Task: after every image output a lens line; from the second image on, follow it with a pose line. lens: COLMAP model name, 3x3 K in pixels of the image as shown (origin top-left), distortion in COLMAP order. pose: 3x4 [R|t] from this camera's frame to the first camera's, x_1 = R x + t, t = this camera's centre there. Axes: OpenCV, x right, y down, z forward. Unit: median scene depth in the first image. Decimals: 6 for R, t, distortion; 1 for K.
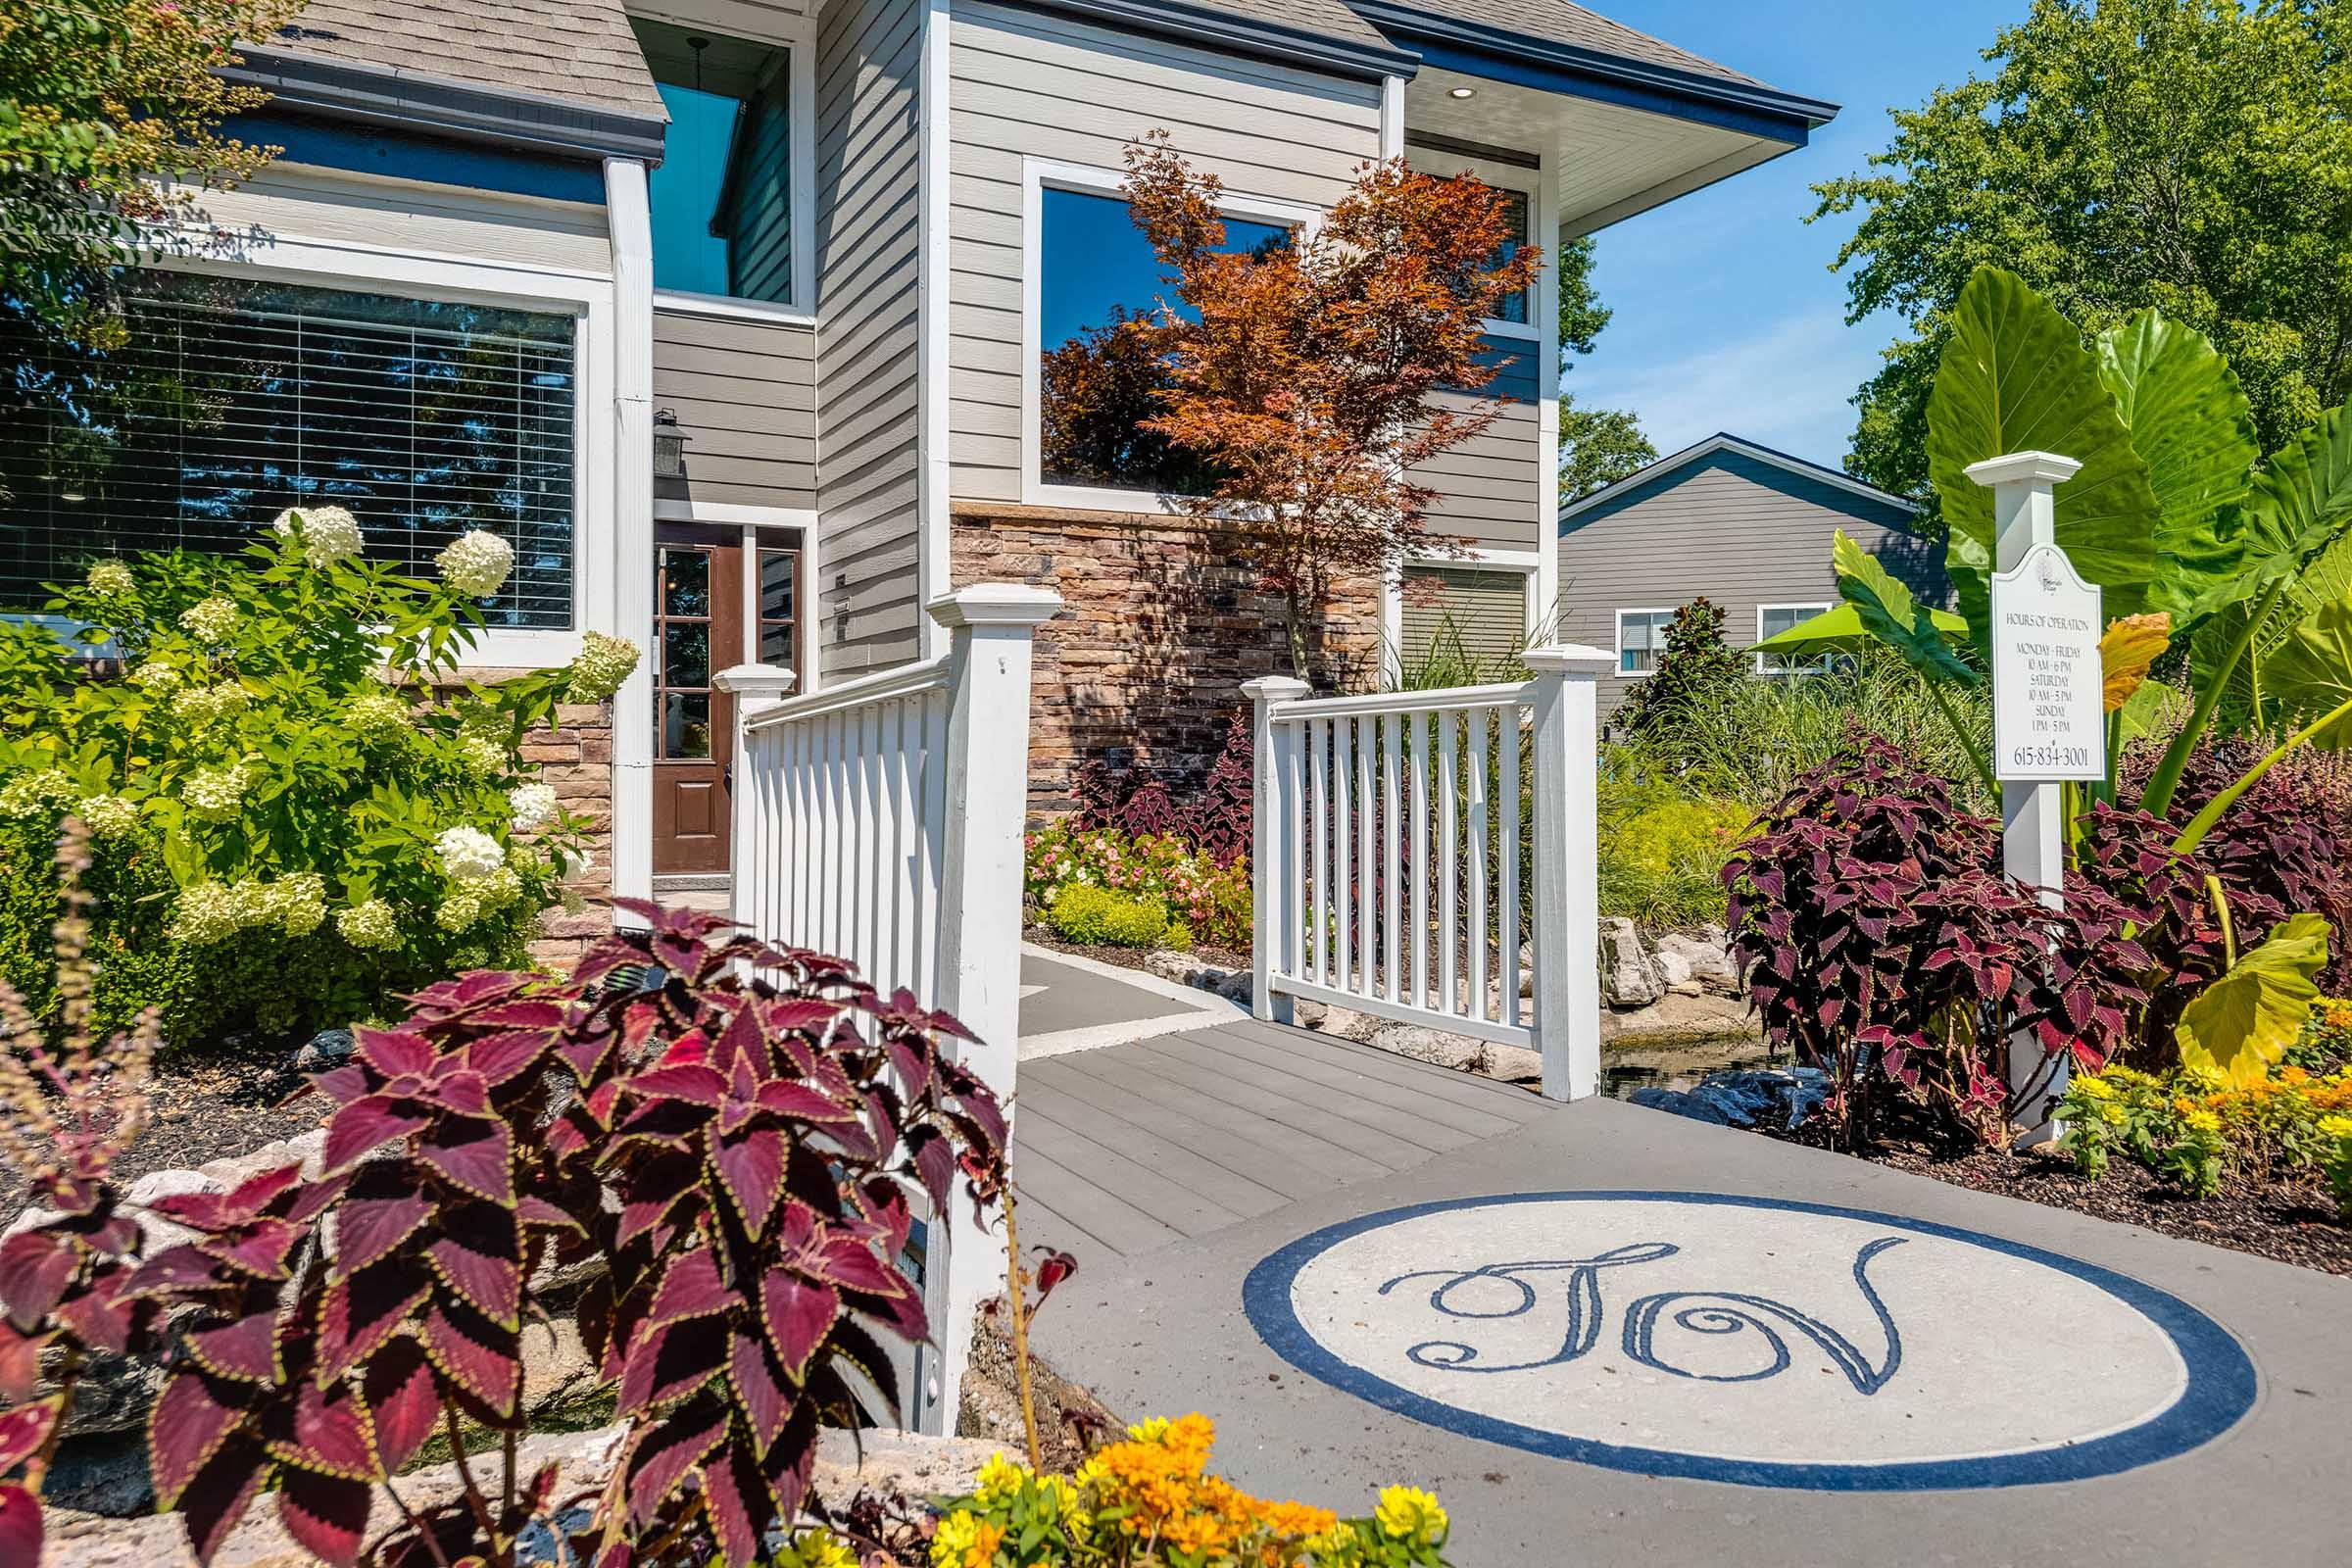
lens RADIAL K [[1725.6, 0, 1185.0], [0, 1725.6, 774.4], [0, 0, 1]] dist [0.037234, -0.004246]
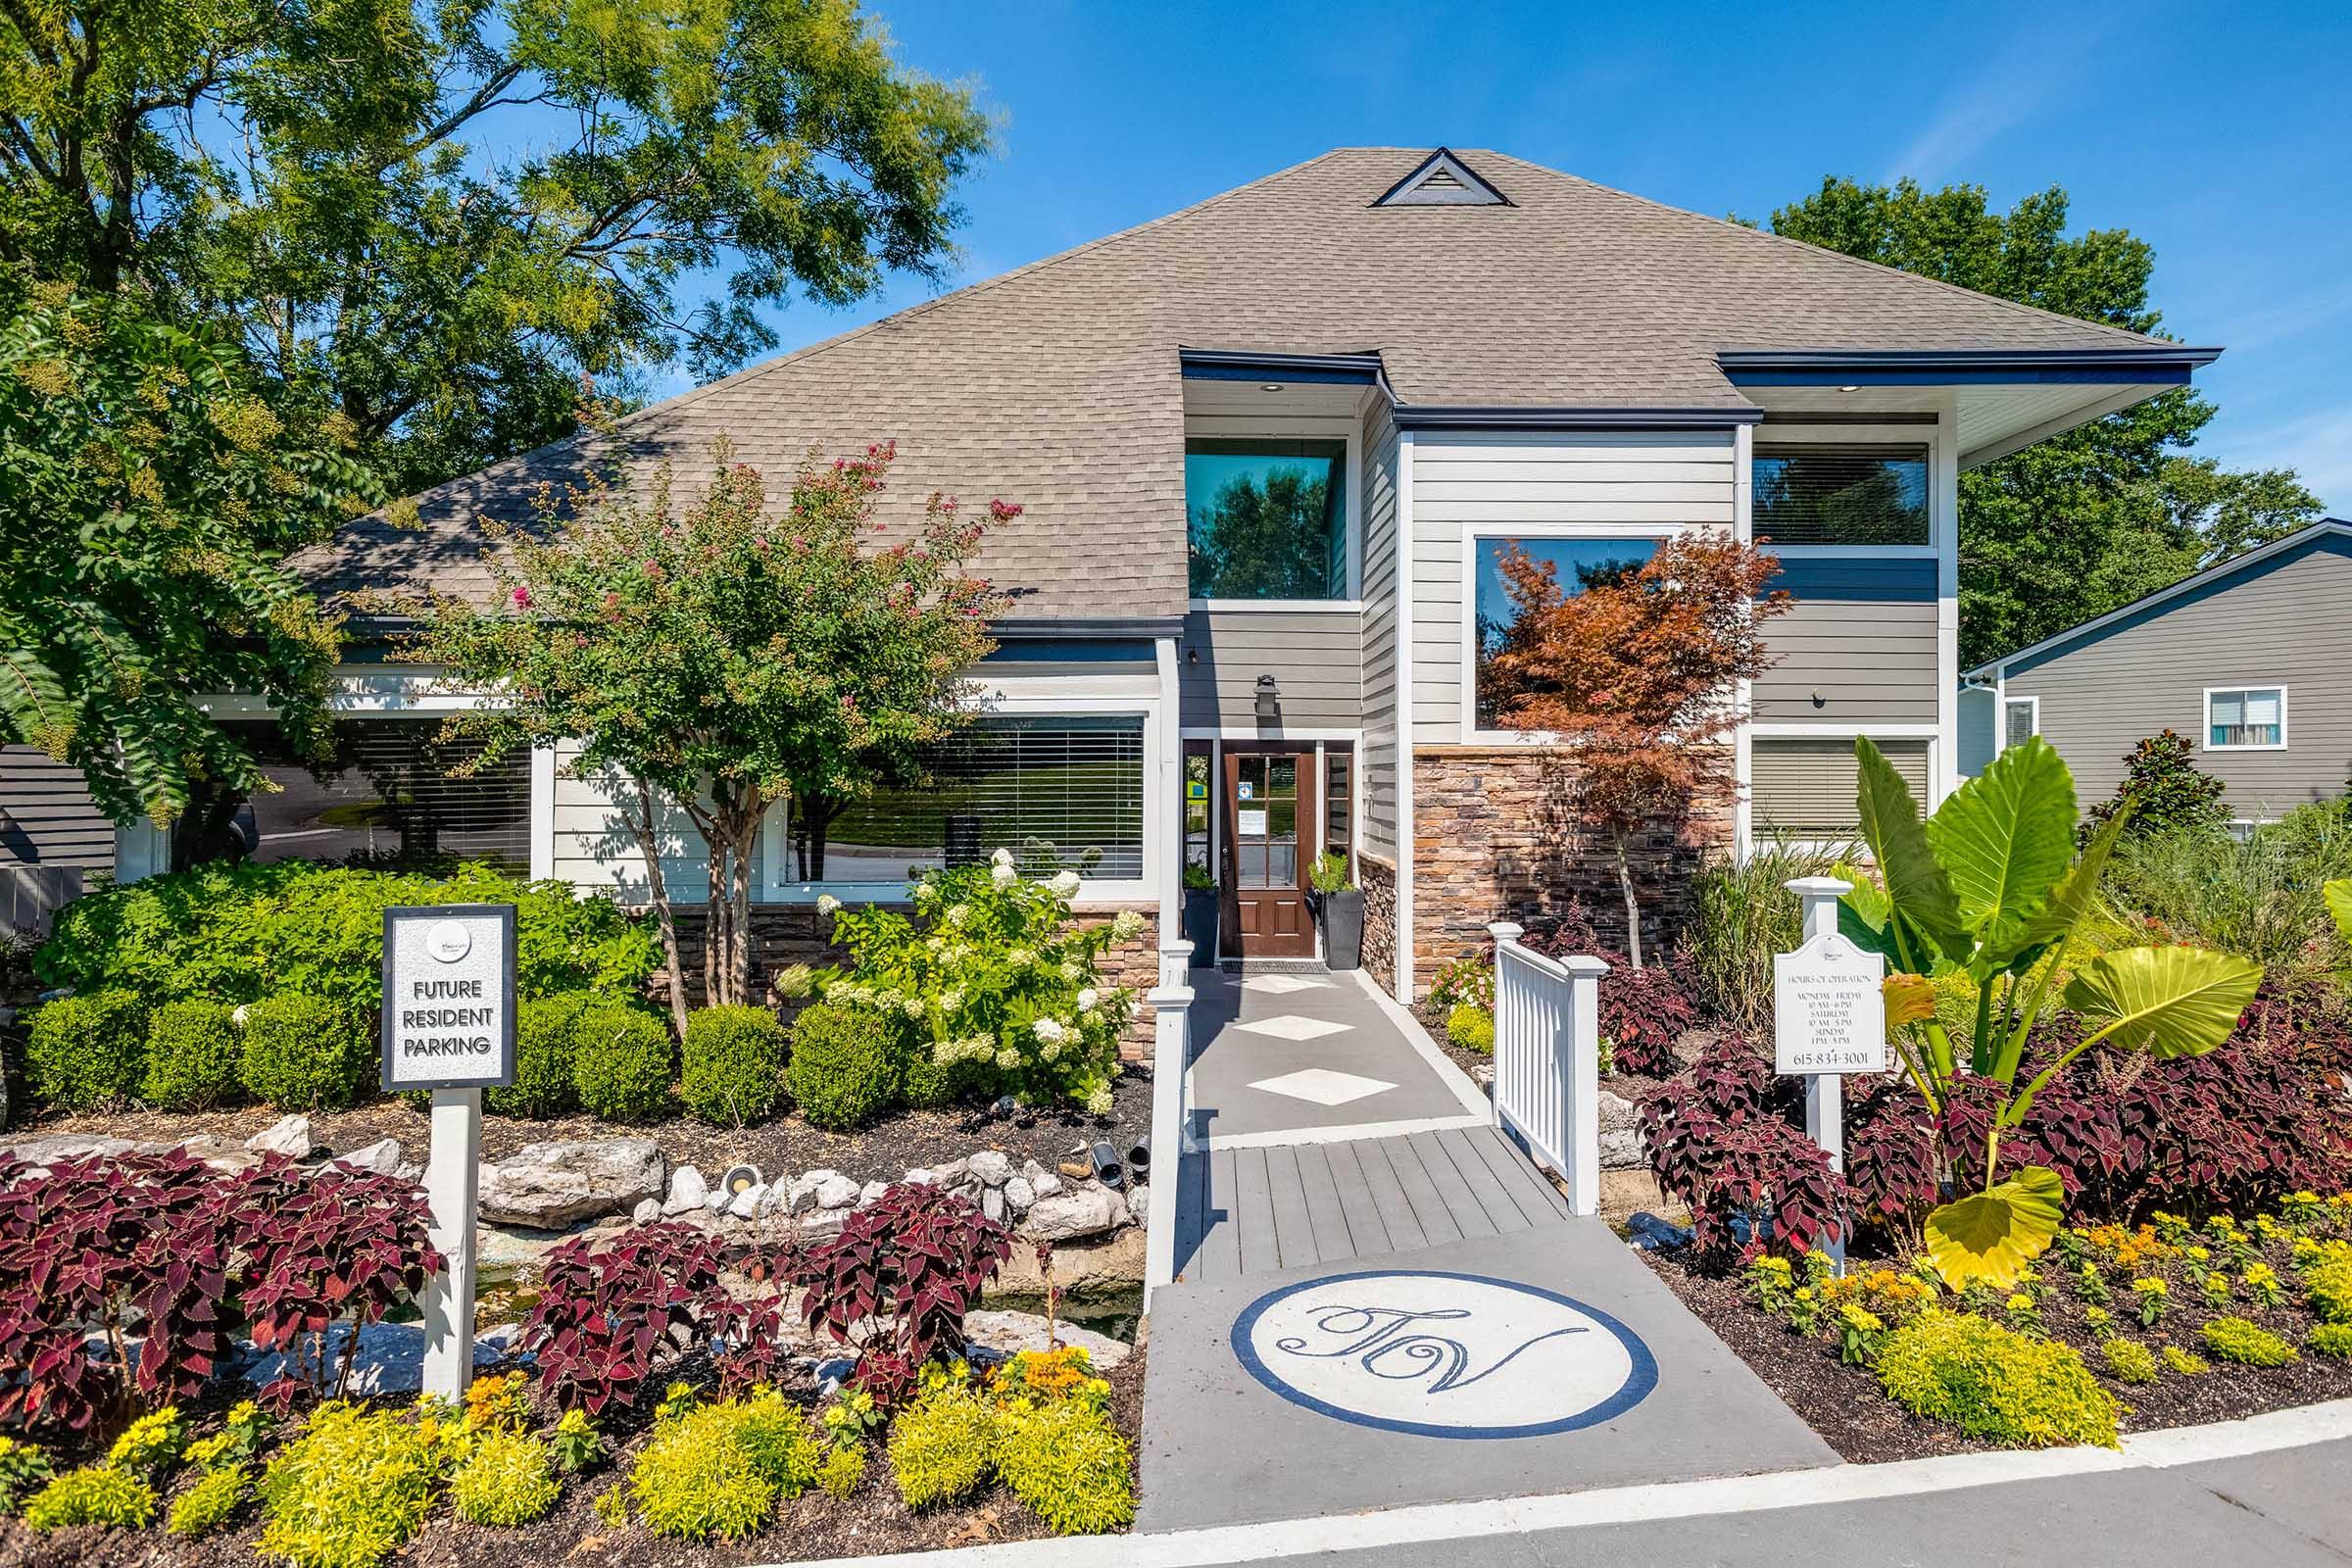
lens RADIAL K [[1373.8, 0, 1173.9], [0, 1373.8, 782.1], [0, 0, 1]] dist [0.003044, 0.011930]
pose [[0.890565, 0.003321, -0.454843, 0.374776], [-0.003062, 0.999994, 0.001306, -0.195897], [0.454845, 0.000230, 0.890570, -0.342636]]
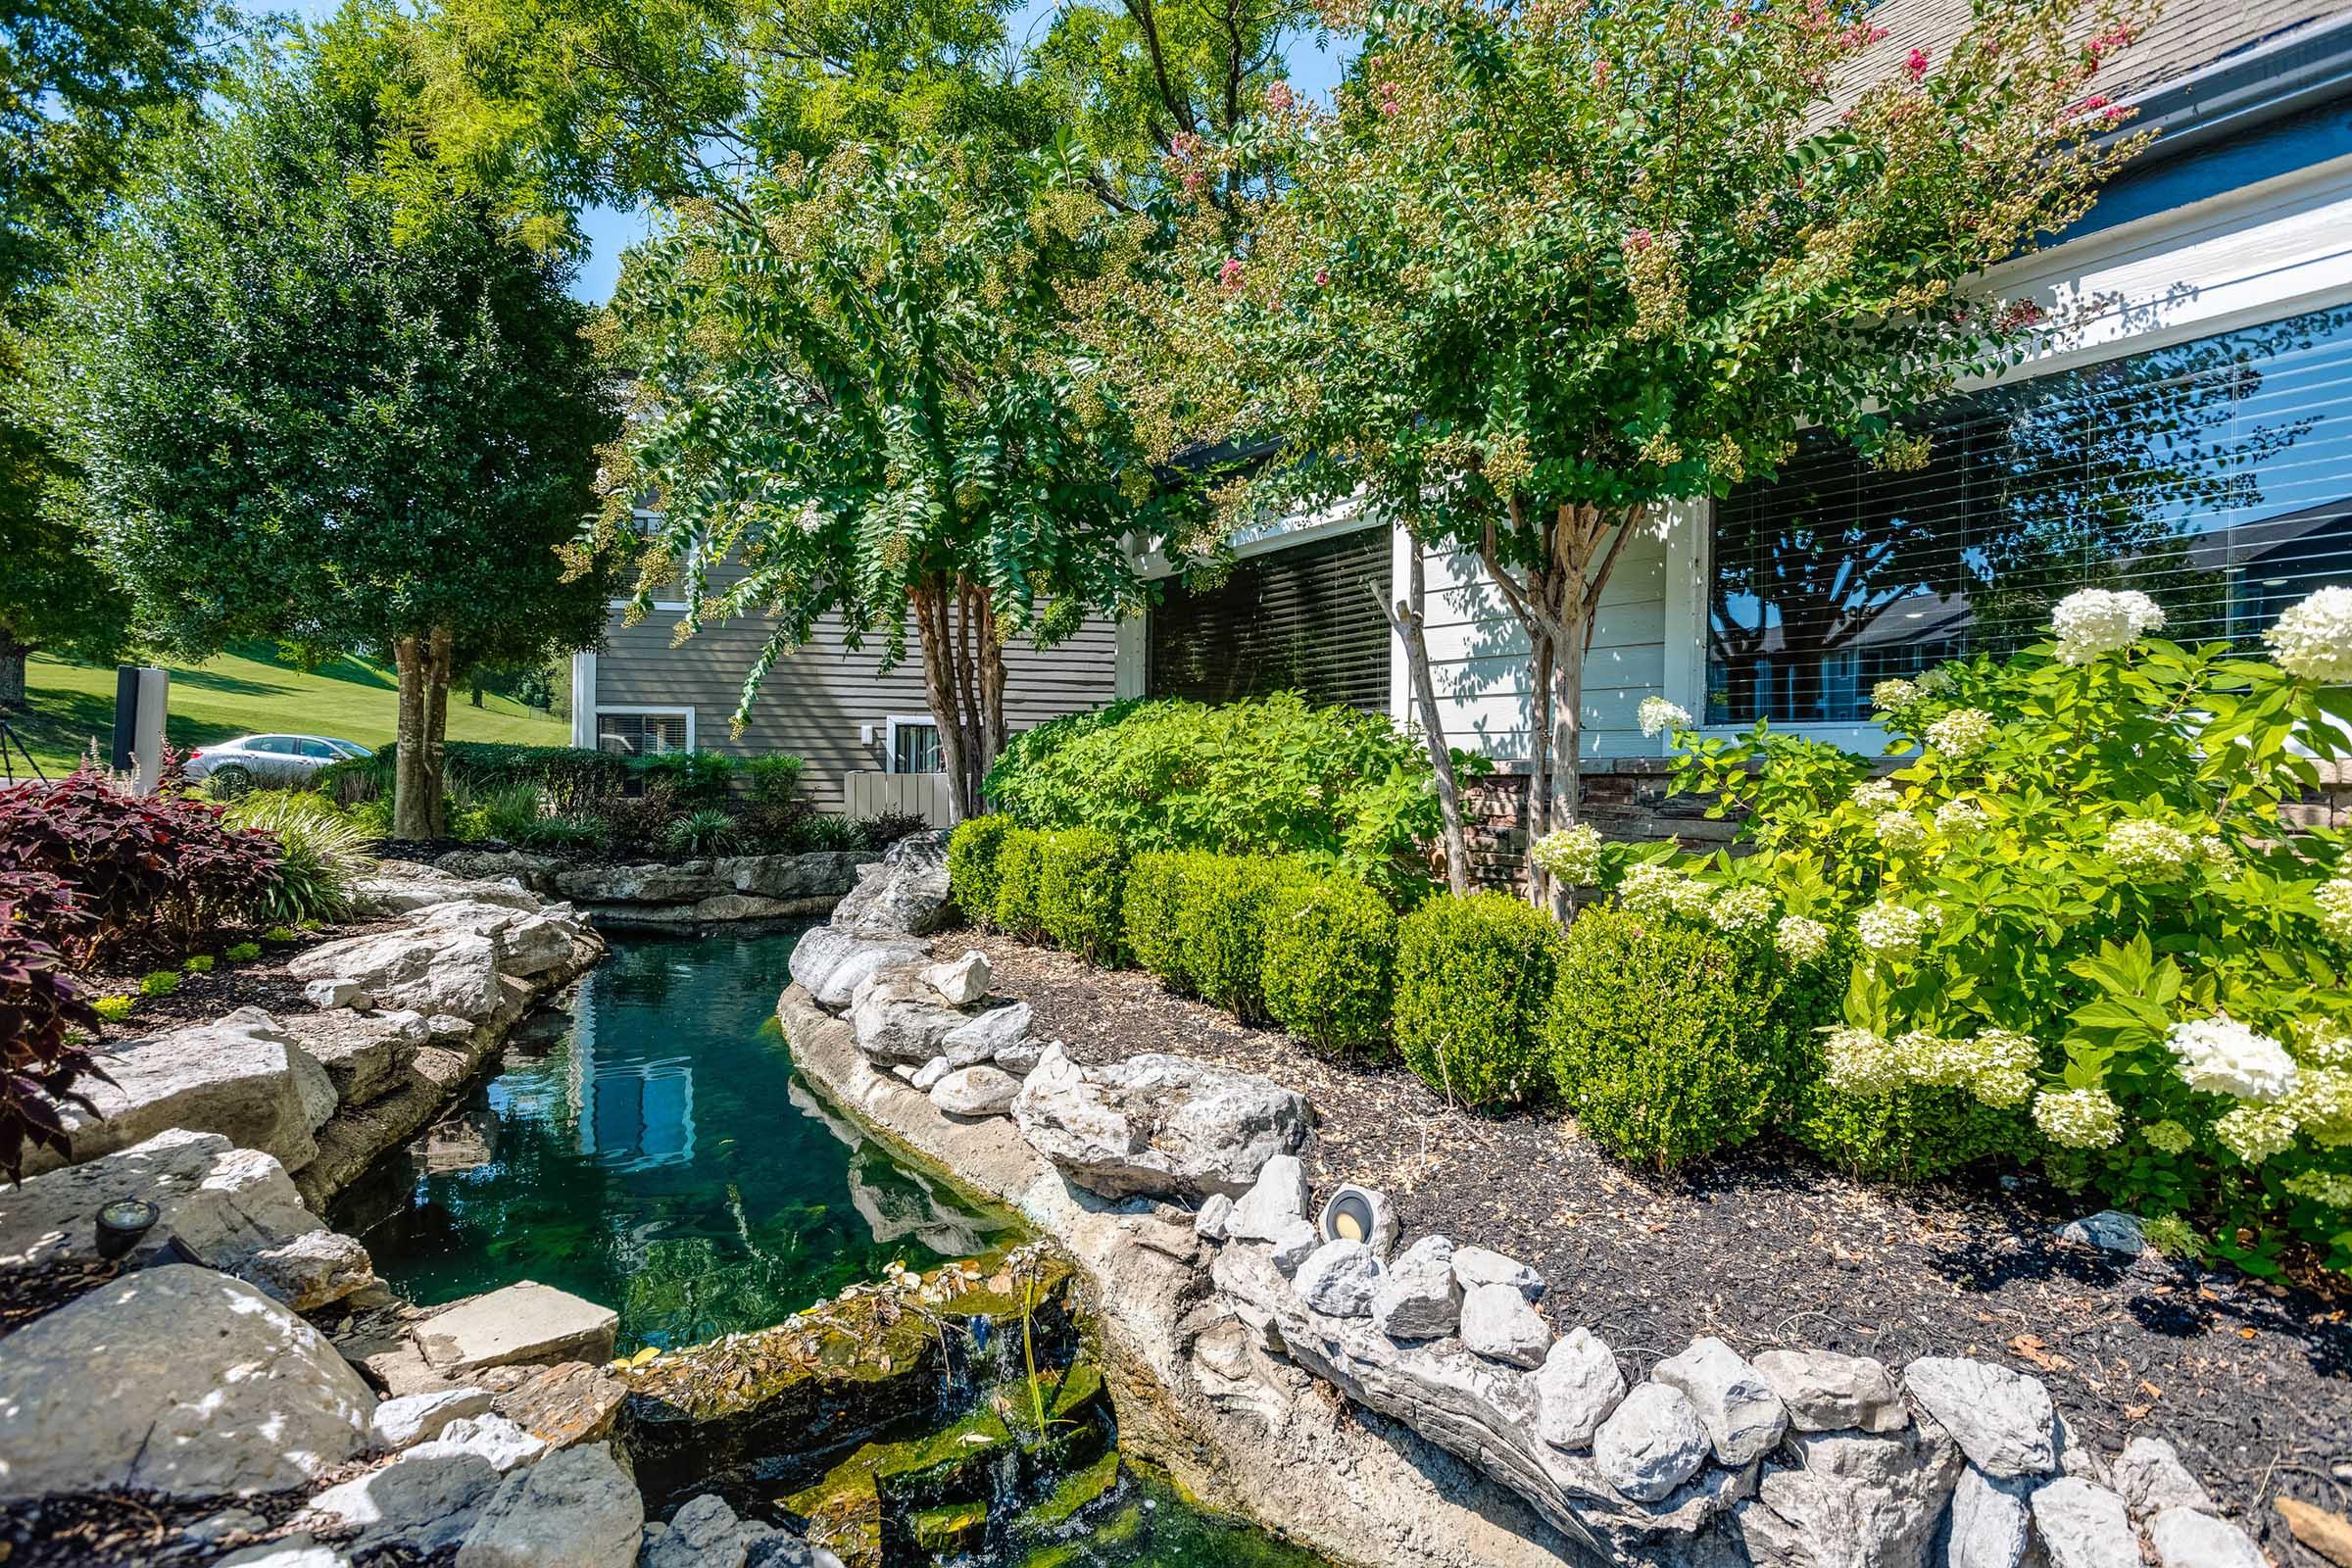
lens RADIAL K [[1110.1, 0, 1177.5], [0, 1110.1, 770.3], [0, 0, 1]] dist [0.000839, 0.005301]
pose [[0.147334, 0.007238, -0.989060, -0.023663], [-0.019924, 0.999792, 0.004348, -0.046705], [0.988886, 0.019065, 0.147448, 0.373252]]
